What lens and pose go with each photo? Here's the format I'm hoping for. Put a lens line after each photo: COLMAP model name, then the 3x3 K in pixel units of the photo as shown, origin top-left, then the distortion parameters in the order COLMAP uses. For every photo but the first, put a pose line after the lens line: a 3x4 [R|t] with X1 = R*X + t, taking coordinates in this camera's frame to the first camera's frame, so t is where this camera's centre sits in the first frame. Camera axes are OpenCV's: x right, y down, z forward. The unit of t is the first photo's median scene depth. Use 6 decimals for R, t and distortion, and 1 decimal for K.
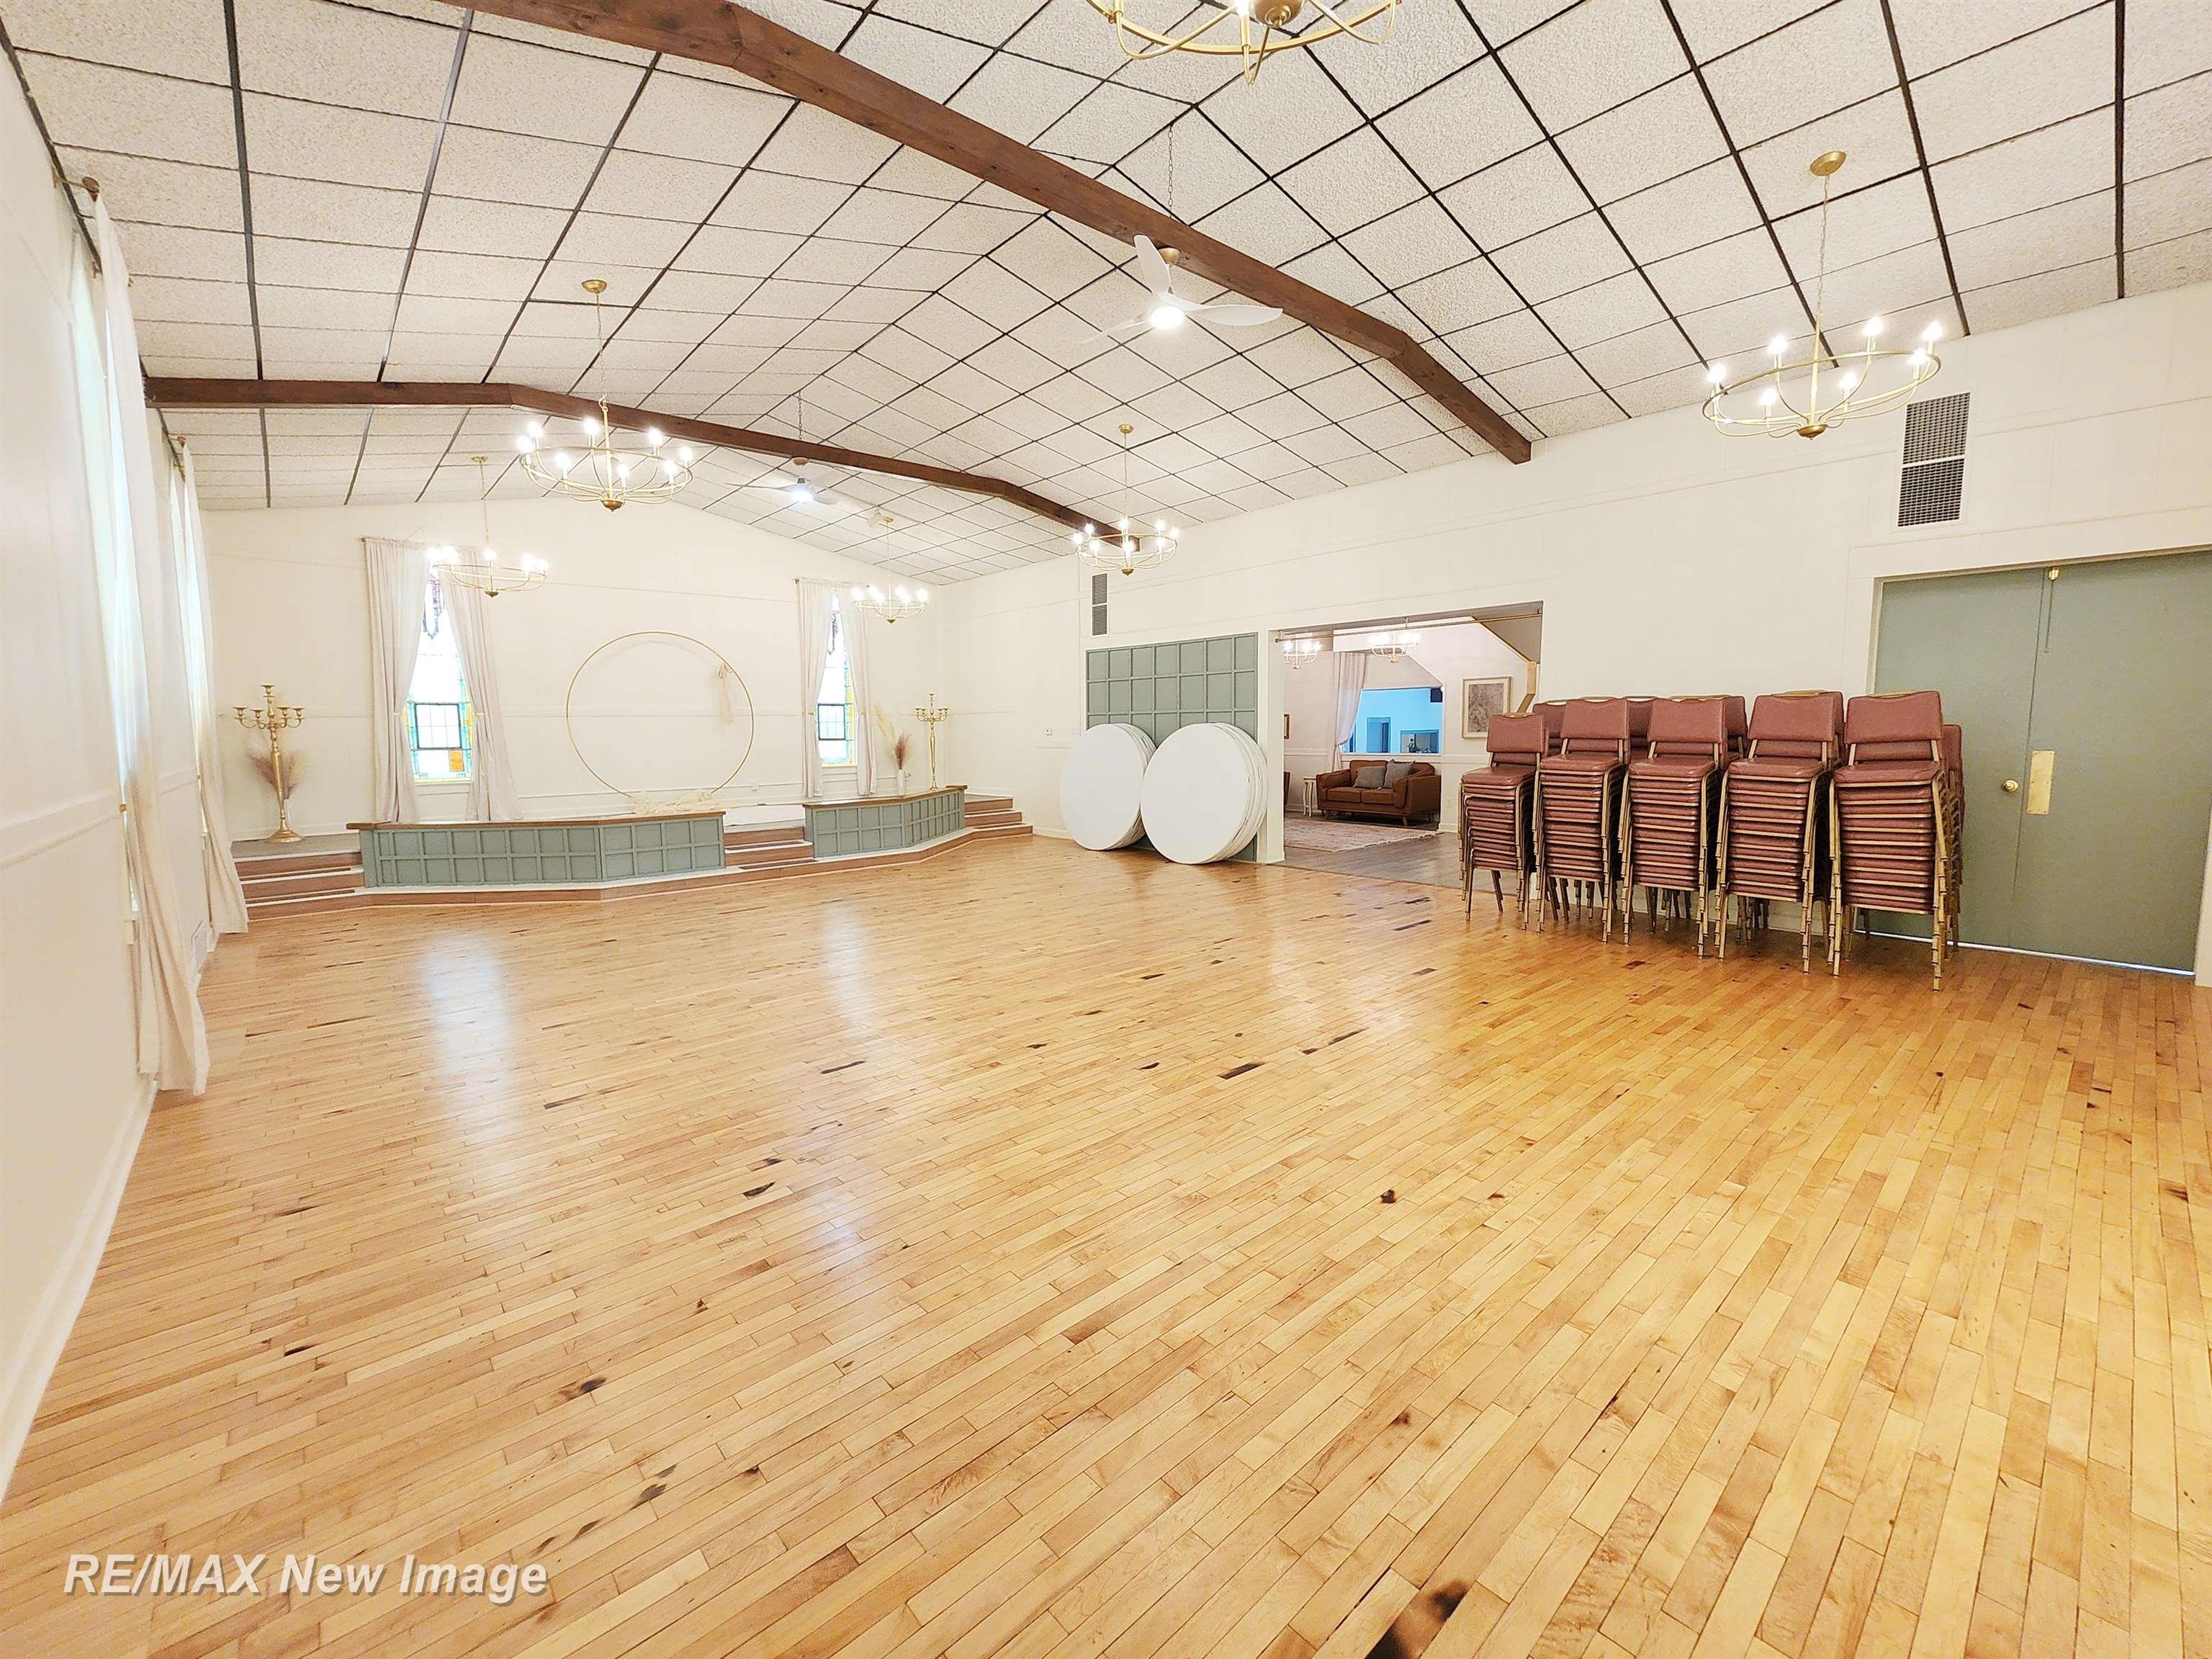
lens RADIAL K [[898.0, 0, 1106.0], [0, 898.0, 829.5], [0, 0, 1]] dist [-0.000330, -0.000100]
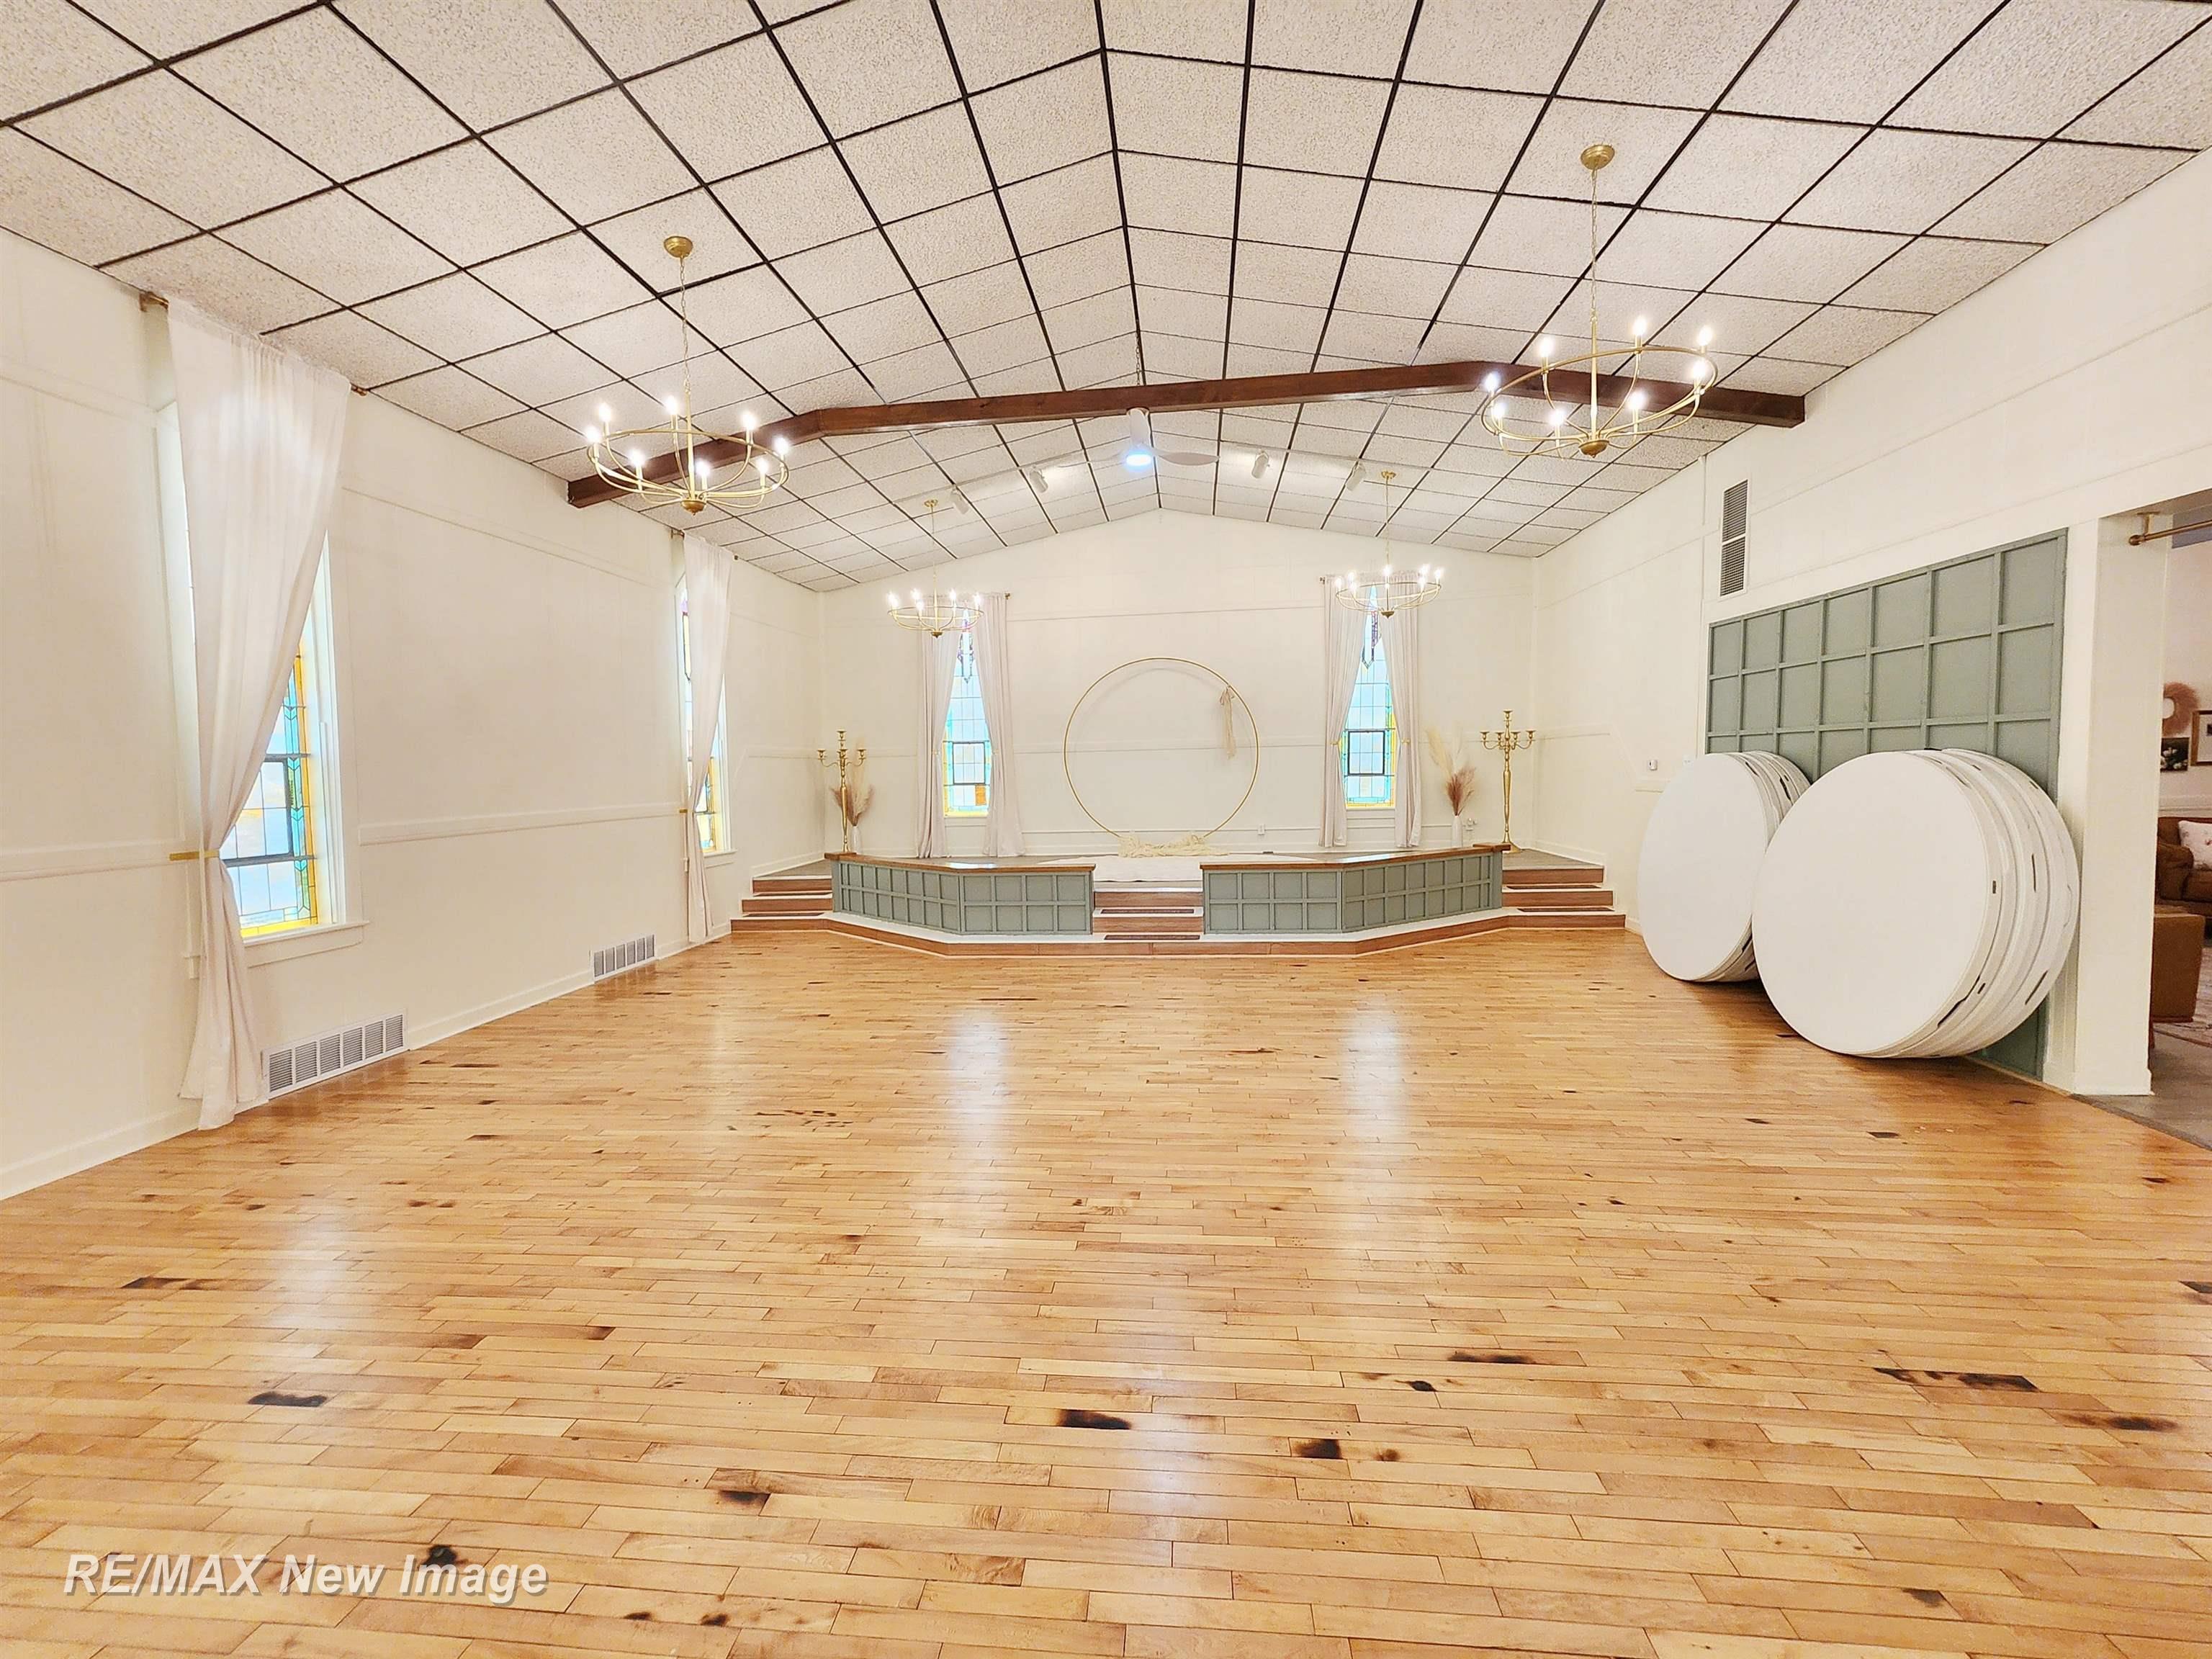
lens RADIAL K [[916.6, 0, 1106.0], [0, 916.6, 829.5], [0, 0, 1]] dist [0.000384, 0.000010]
pose [[0.675186, 0.048529, -0.736049, 0.175303], [-0.070704, 0.997497, 0.000910, -0.048350], [0.734251, 0.051427, 0.676927, 0.376390]]
